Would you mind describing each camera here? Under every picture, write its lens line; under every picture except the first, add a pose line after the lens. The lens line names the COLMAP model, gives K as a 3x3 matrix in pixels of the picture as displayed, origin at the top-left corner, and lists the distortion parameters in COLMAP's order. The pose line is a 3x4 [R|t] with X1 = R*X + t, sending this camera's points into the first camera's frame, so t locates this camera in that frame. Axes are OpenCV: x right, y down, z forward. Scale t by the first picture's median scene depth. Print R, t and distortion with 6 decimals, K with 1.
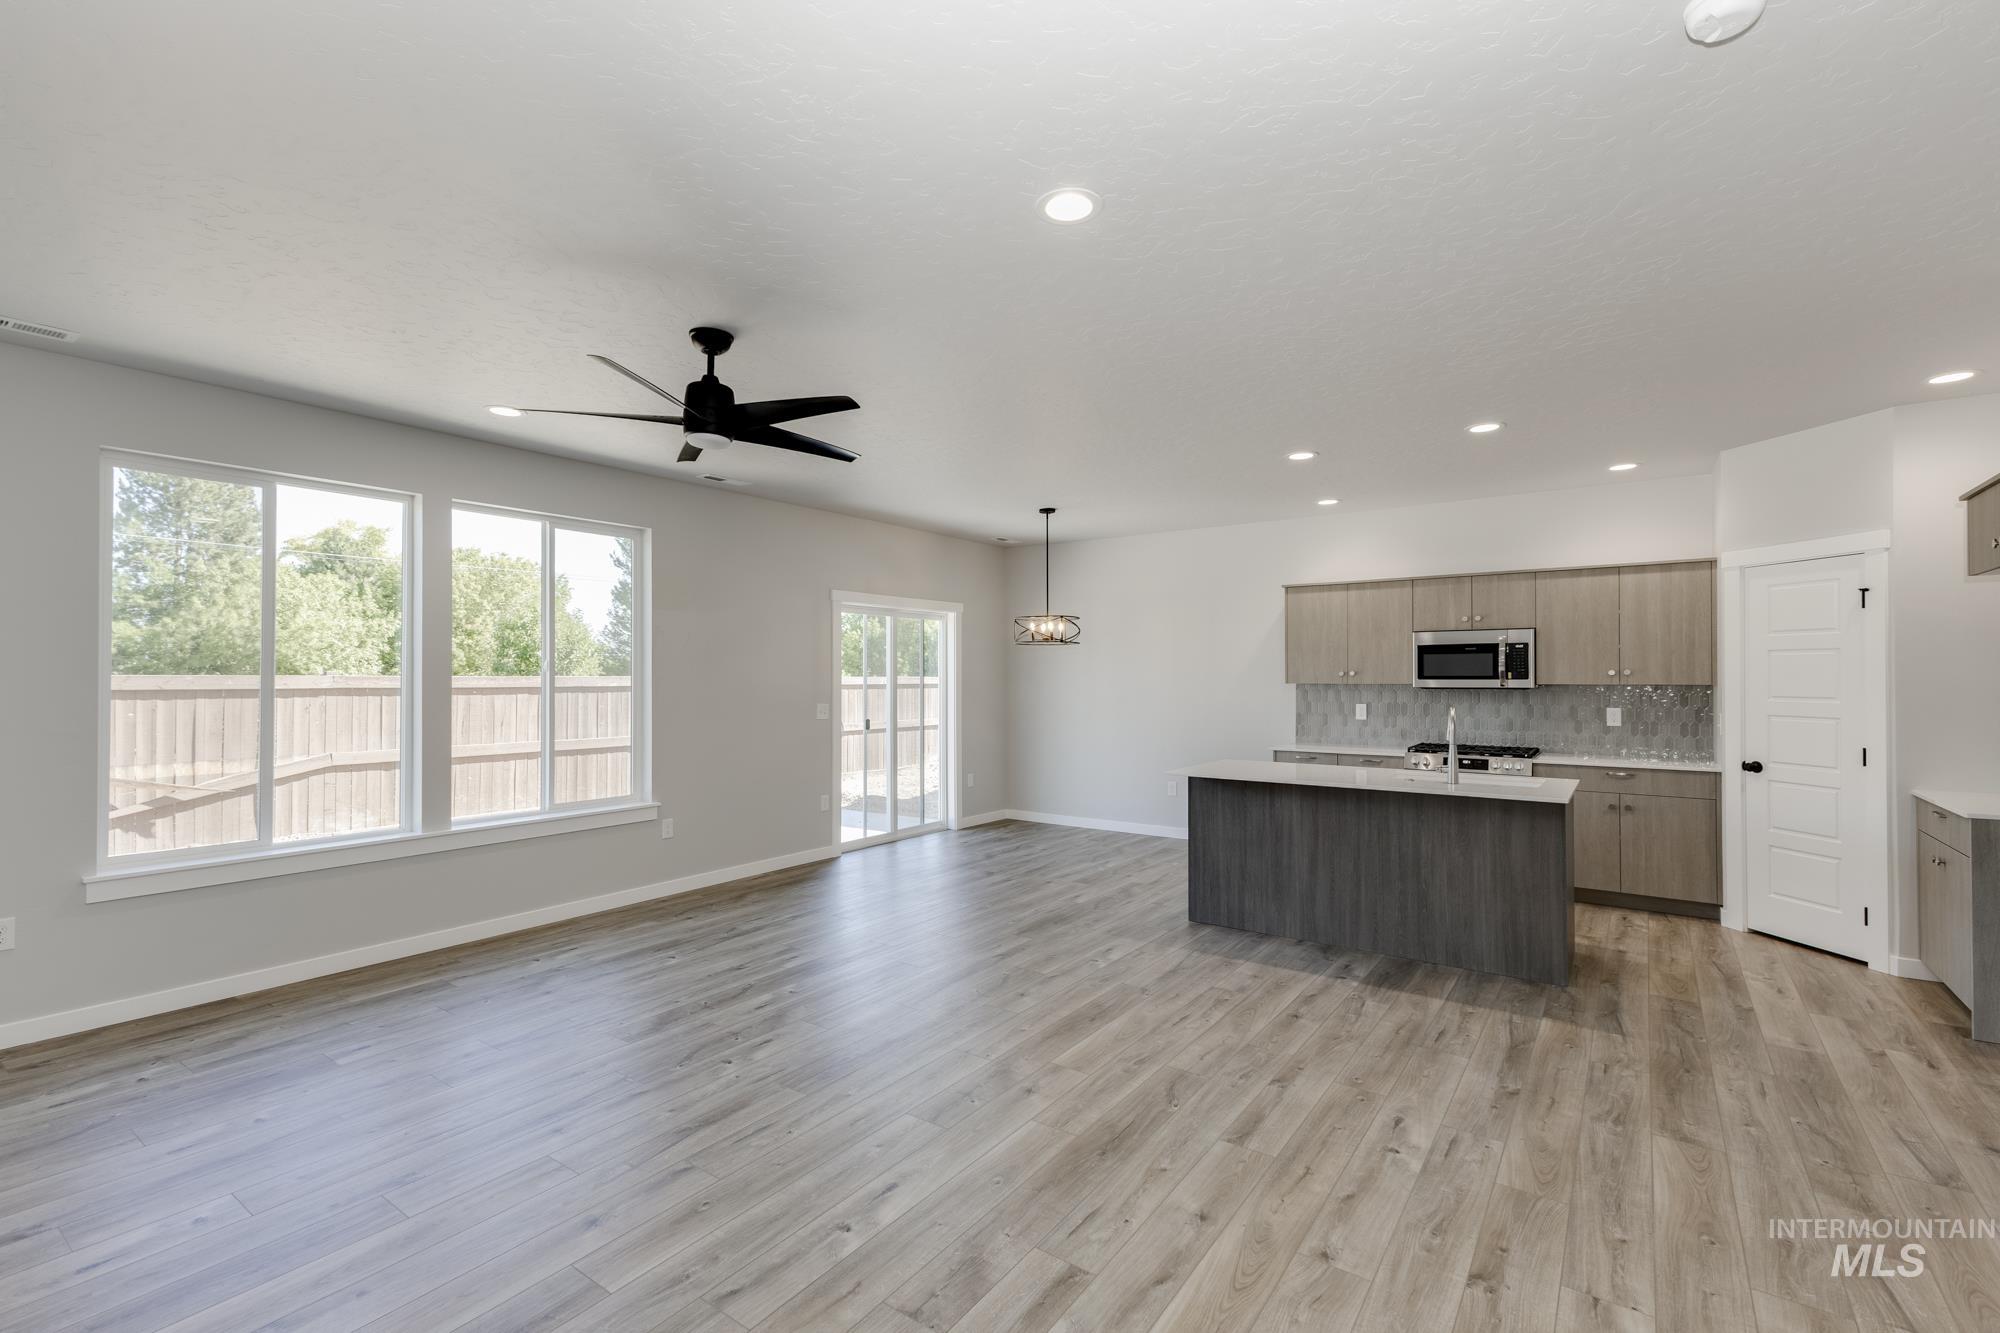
lens RADIAL K [[905.3, 0, 990.2], [0, 905.3, 671.3], [0, 0, 1]] dist [0.018951, -0.000453]
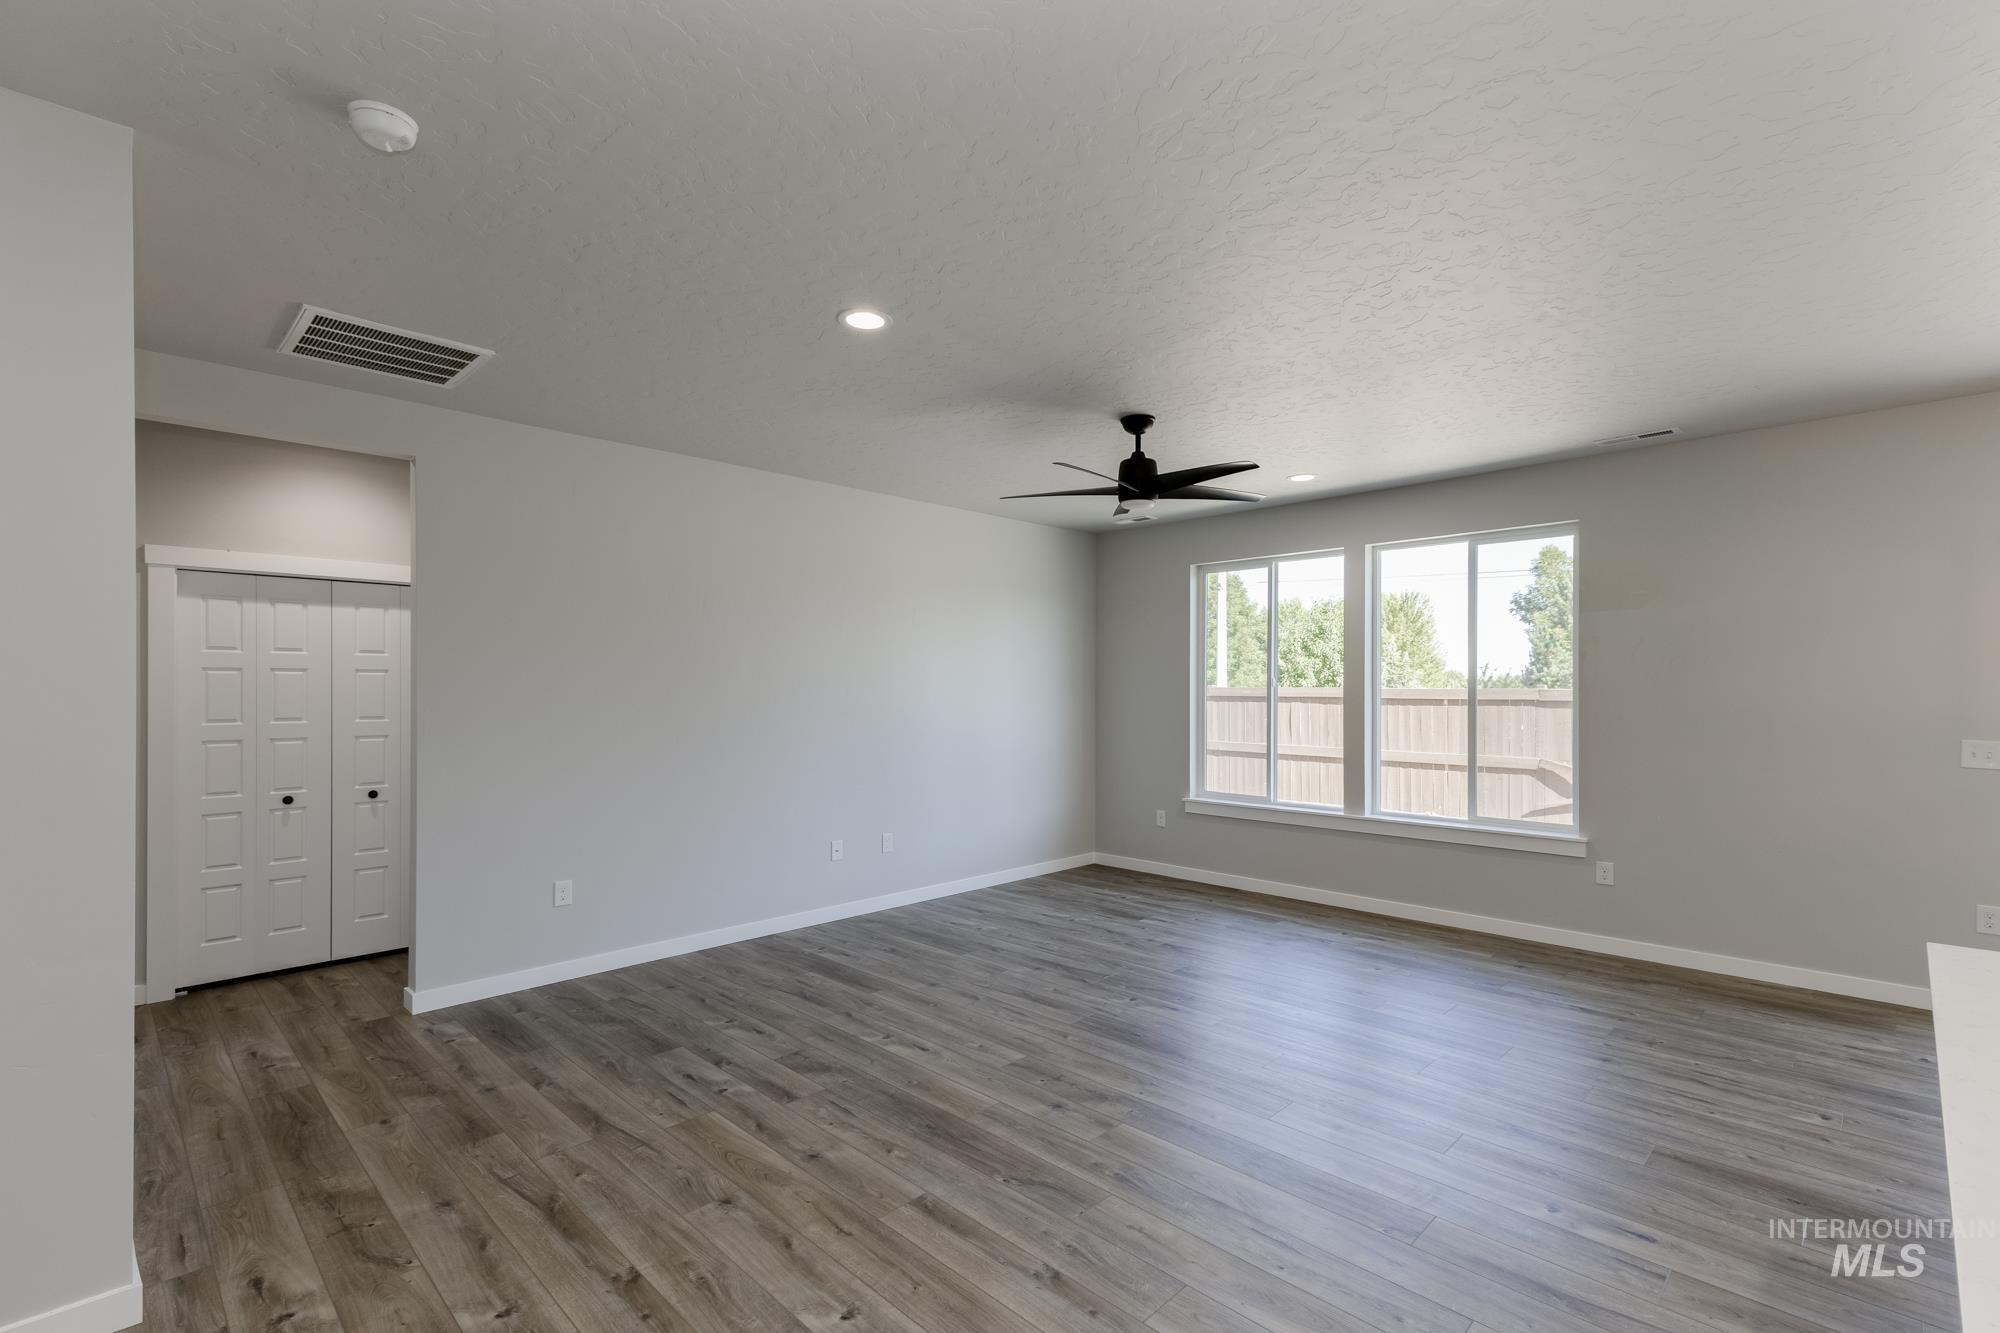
lens RADIAL K [[892.6, 0, 1007.8], [0, 892.6, 681.1], [0, 0, 1]] dist [0.017793, -0.000091]
pose [[-0.155005, -0.008174, -0.987880, 0.666762], [0.005370, 0.999944, -0.009116, 0.001975], [0.987899, -0.006718, -0.154953, 0.714546]]
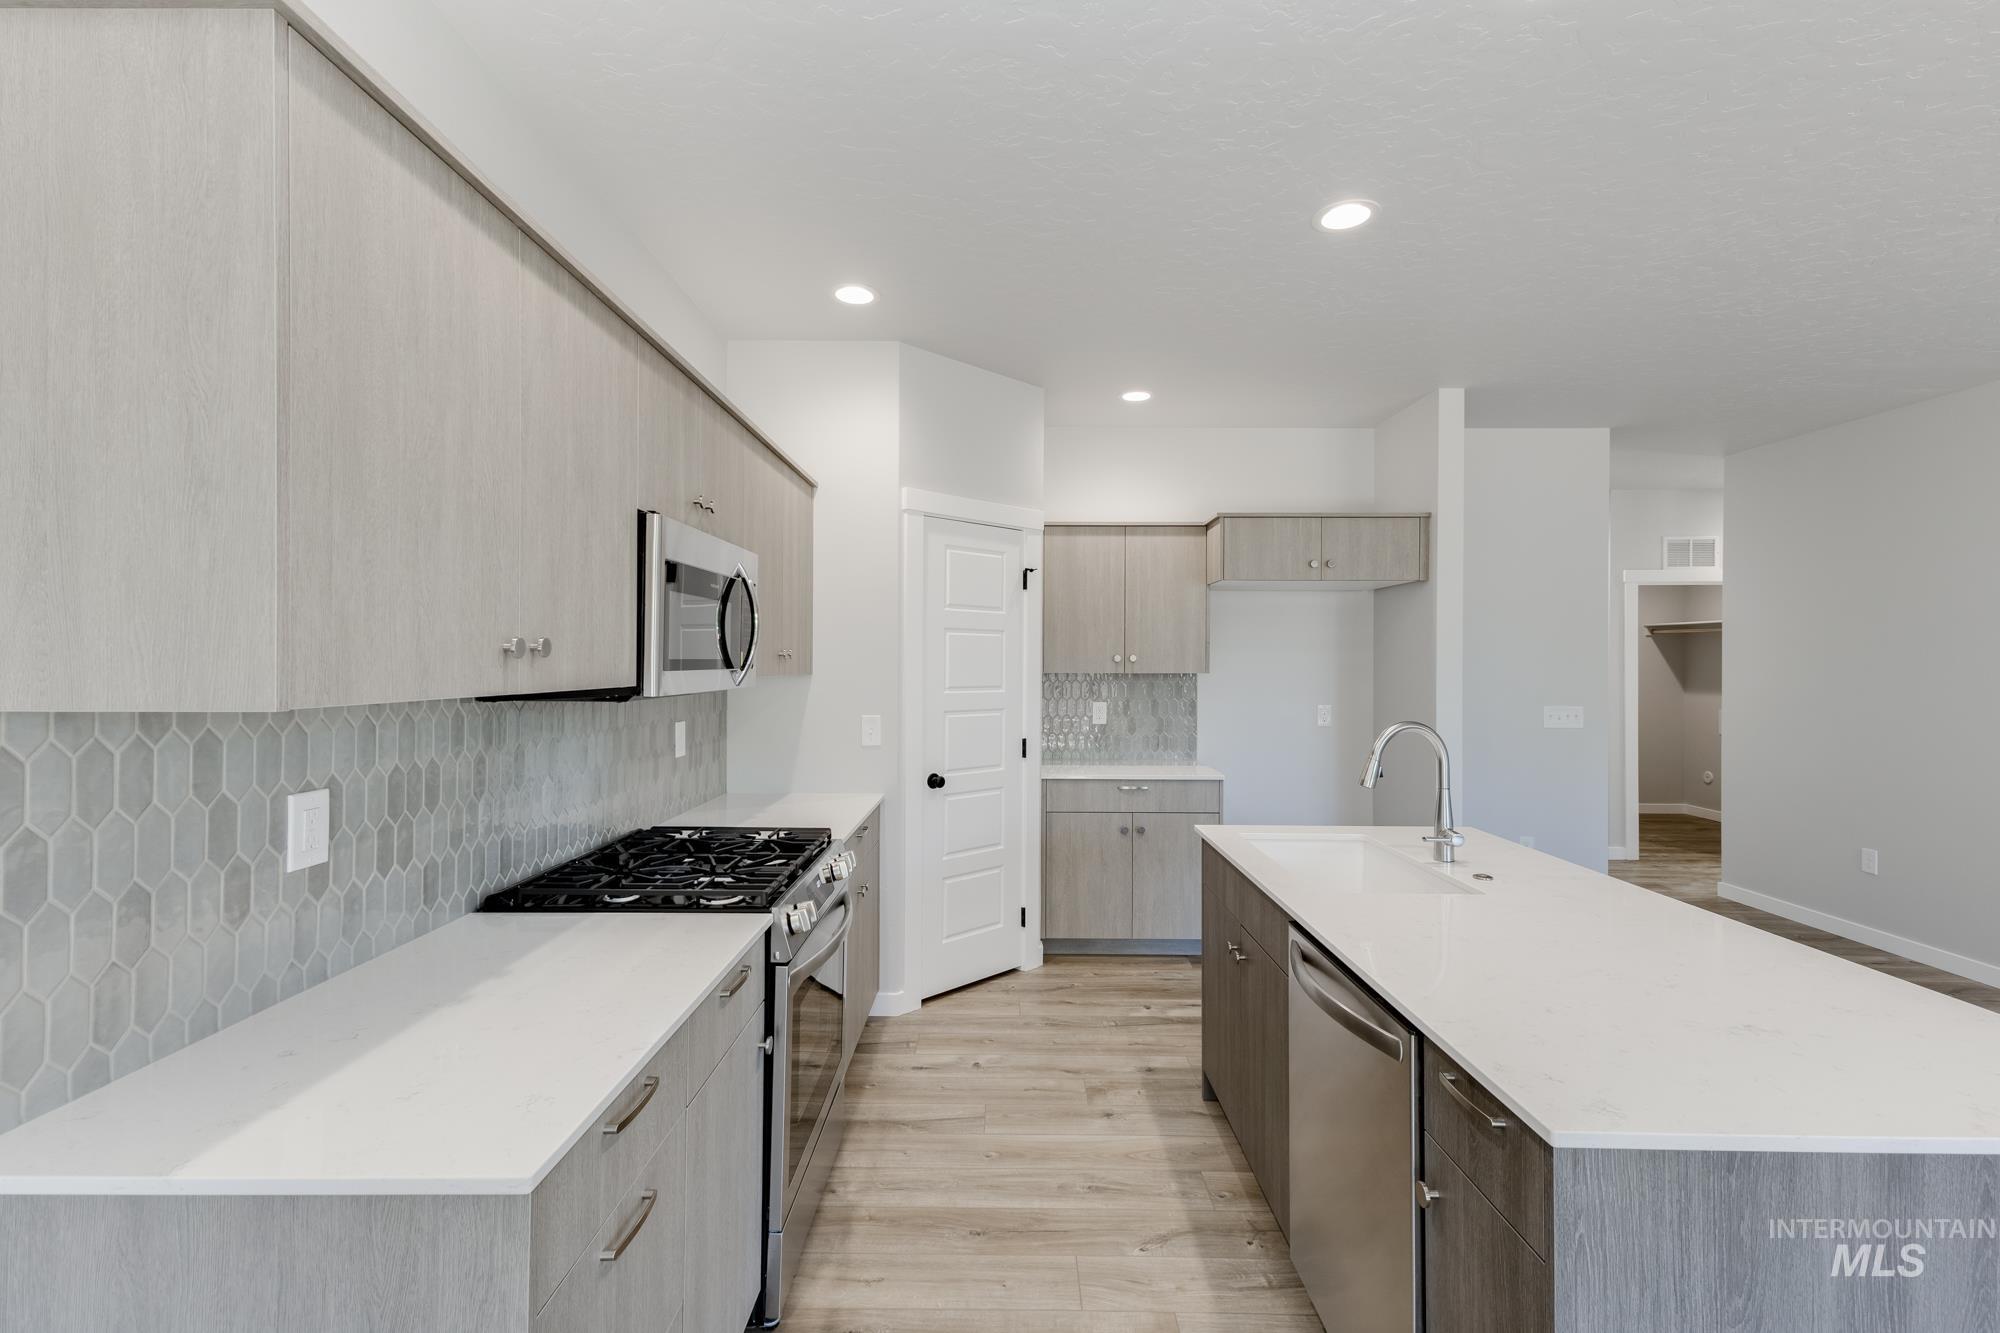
lens RADIAL K [[876.4, 0, 1000.0], [0, 876.4, 666.5], [0, 0, 1]] dist [0.001002, -0.000007]
pose [[-0.578956, -0.007488, 0.815324, 0.220888], [-0.009376, 0.999953, 0.002526, 0.007284], [-0.815305, -0.006181, -0.578999, 1.433305]]
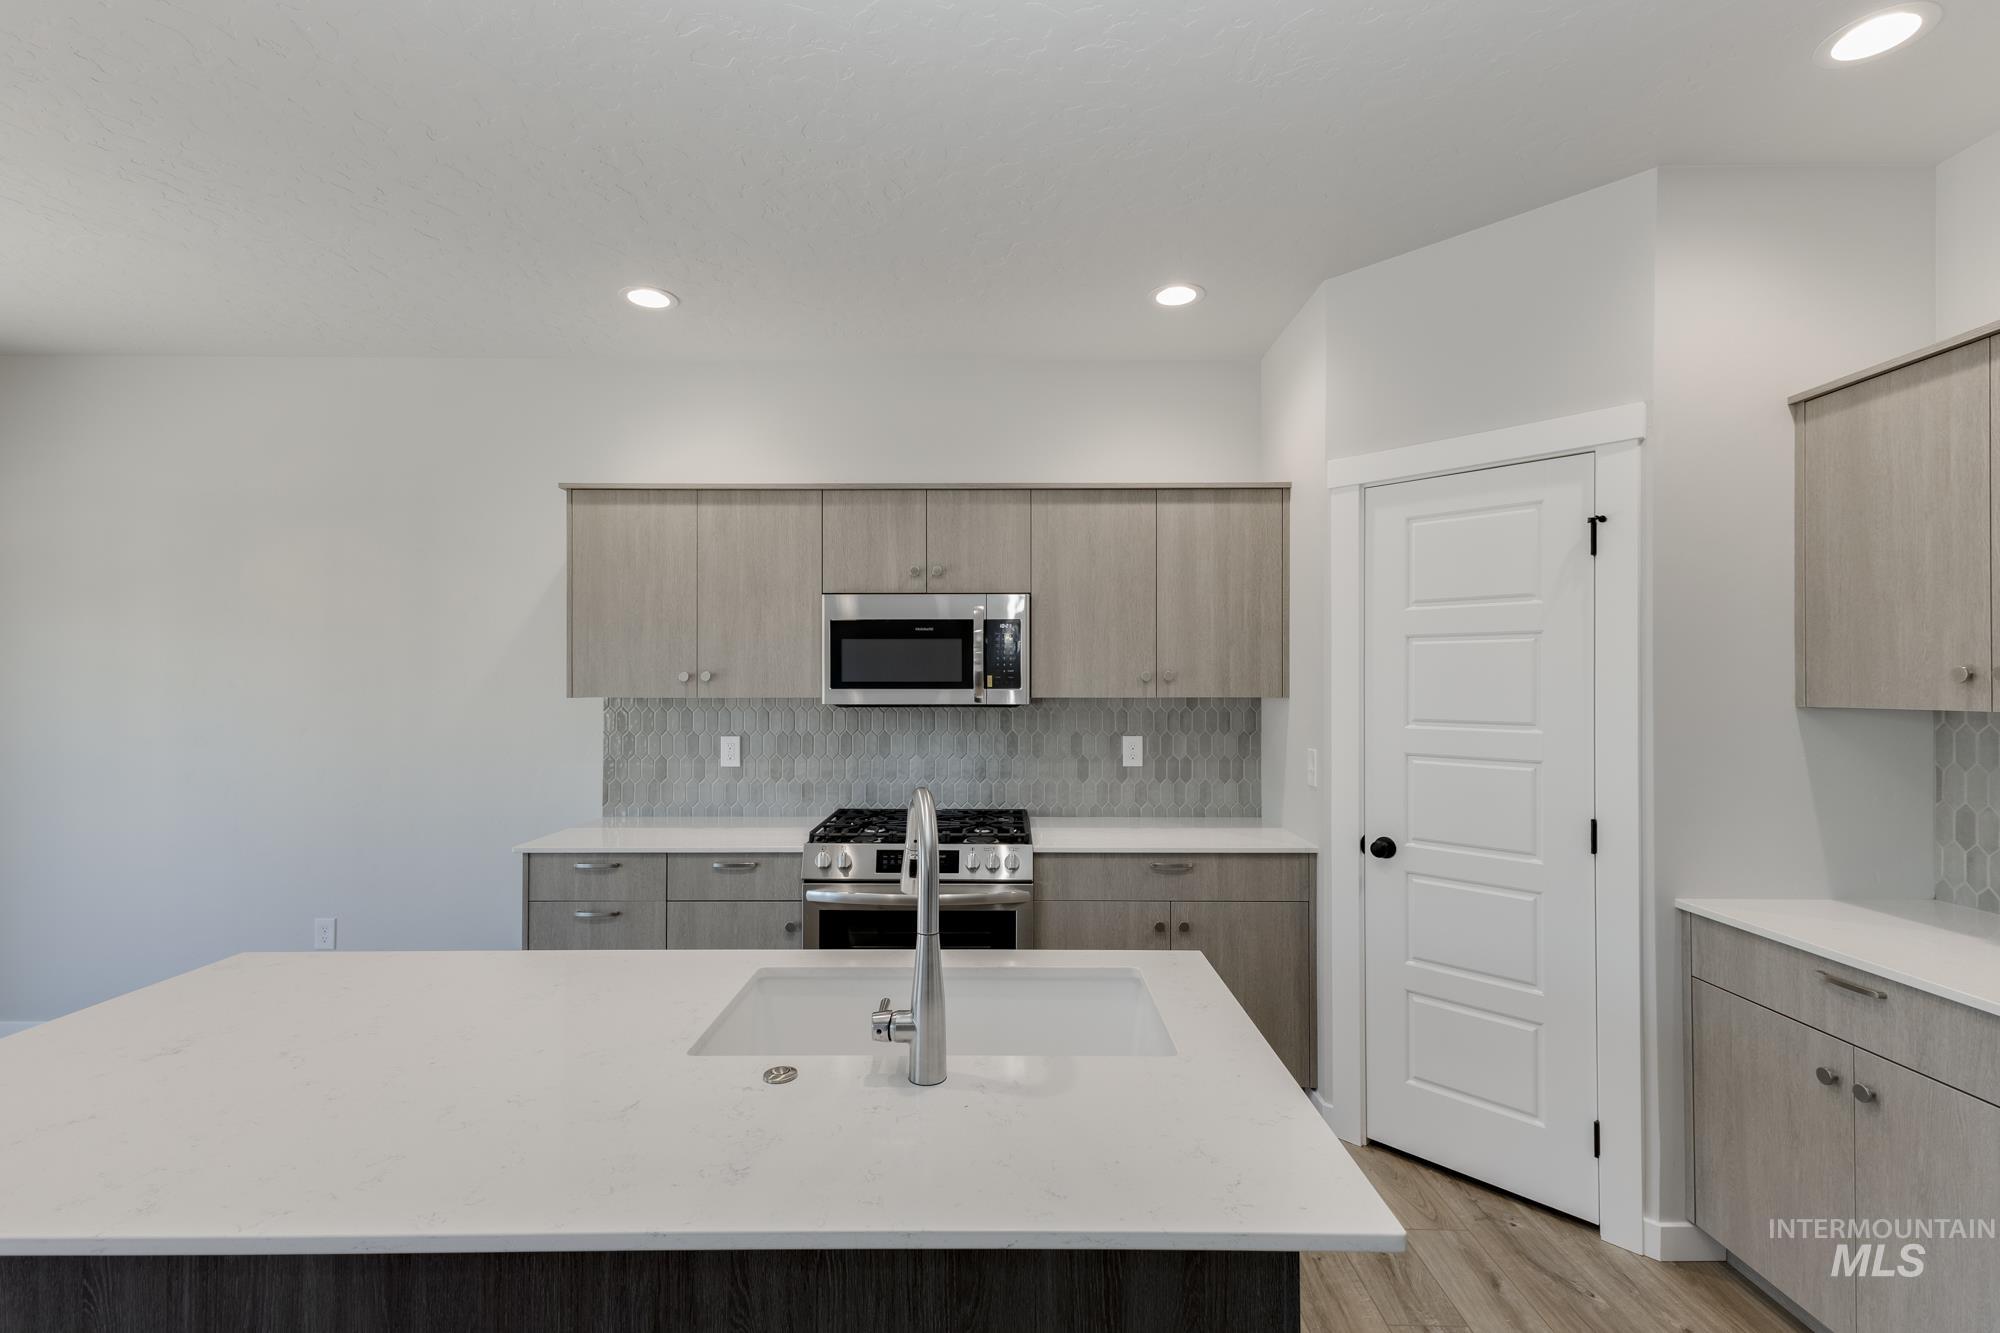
lens RADIAL K [[892.6, 0, 1007.8], [0, 892.6, 681.1], [0, 0, 1]] dist [0.017793, -0.000091]
pose [[0.810475, 0.002149, 0.585769, 0.348718], [-0.004733, 0.999985, 0.002879, 0.003705], [-0.585754, -0.005106, 0.810473, 0.726699]]
